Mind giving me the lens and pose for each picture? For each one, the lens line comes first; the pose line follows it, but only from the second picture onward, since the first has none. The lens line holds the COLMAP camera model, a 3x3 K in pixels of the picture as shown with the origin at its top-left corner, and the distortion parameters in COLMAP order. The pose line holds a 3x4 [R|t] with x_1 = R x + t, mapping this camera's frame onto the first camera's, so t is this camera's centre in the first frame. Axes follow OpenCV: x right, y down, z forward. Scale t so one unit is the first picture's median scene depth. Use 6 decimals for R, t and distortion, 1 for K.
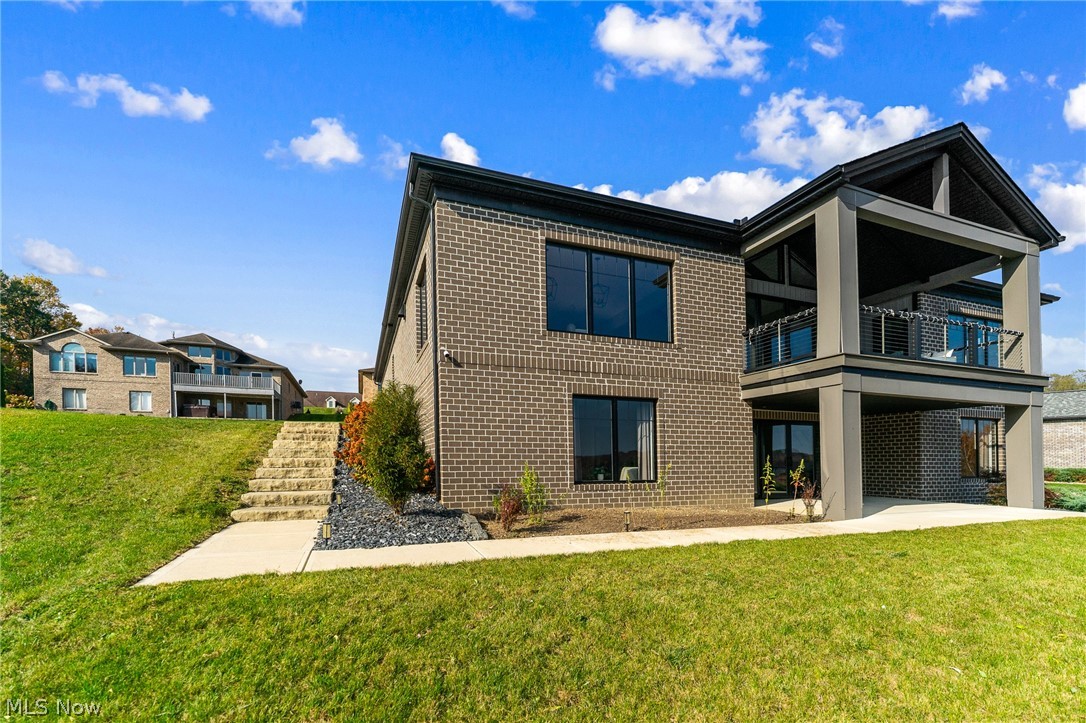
lens RADIAL K [[448.0, 0, 542.8], [0, 448.0, 354.6], [0, 0, 1]] dist [-0.000166, 0.000101]
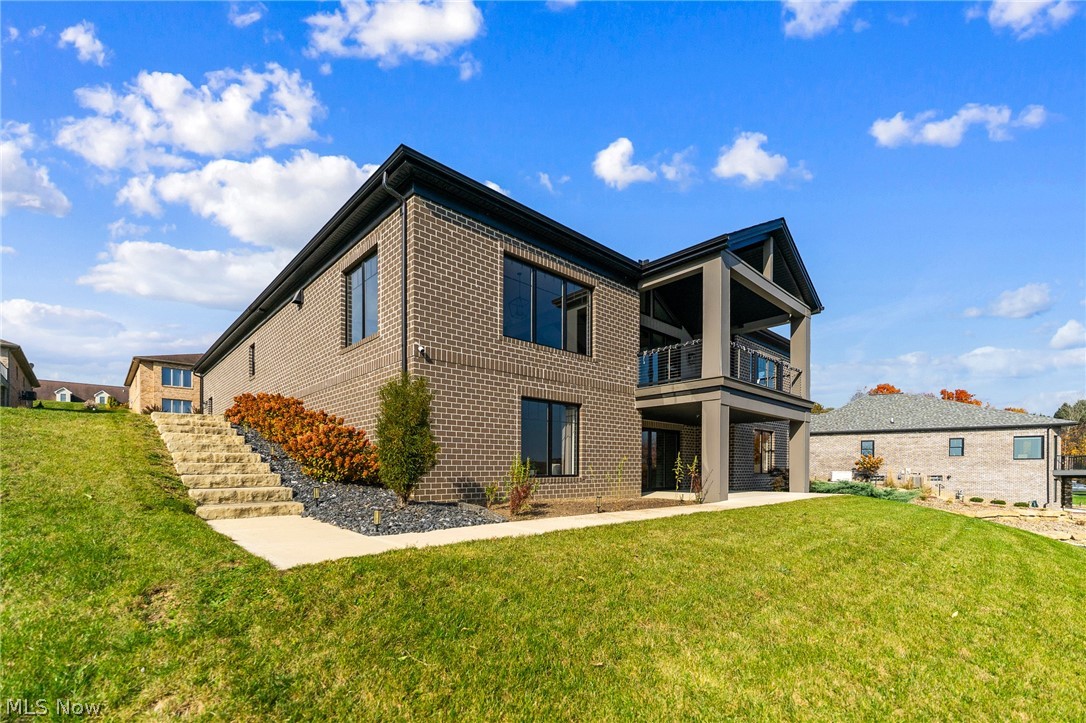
lens RADIAL K [[436.0, 0, 543.0], [0, 436.0, 361.5], [0, 0, 1]] dist [0.000351, 0.000017]
pose [[0.932363, 0.081008, 0.352330, -0.253166], [-0.079191, 0.996667, -0.019595, 0.019686], [-0.352743, -0.009632, 0.935671, -0.015493]]
